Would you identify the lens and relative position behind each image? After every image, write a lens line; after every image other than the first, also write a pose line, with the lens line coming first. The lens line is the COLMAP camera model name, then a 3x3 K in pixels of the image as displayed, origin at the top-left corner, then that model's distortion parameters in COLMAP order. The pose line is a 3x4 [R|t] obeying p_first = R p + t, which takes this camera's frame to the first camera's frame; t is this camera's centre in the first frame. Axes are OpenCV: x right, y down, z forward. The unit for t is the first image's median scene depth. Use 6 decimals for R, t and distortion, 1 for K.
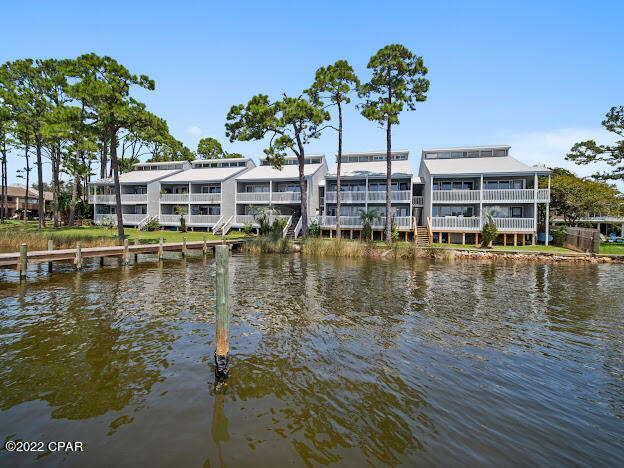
lens RADIAL K [[481.7, 0, 312.0], [0, 481.7, 234.0], [0, 0, 1]] dist [0.000843, 0.001818]
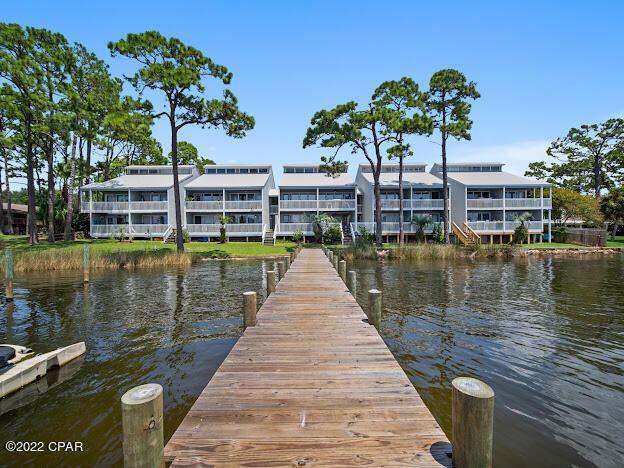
lens RADIAL K [[426.0, 0, 312.0], [0, 426.0, 234.0], [0, 0, 1]] dist [-0.005654, -0.002305]
pose [[0.911820, -0.026971, 0.409703, -0.443082], [0.031953, 0.999475, -0.005316, -0.010824], [-0.409345, 0.017939, 0.912203, 0.190690]]
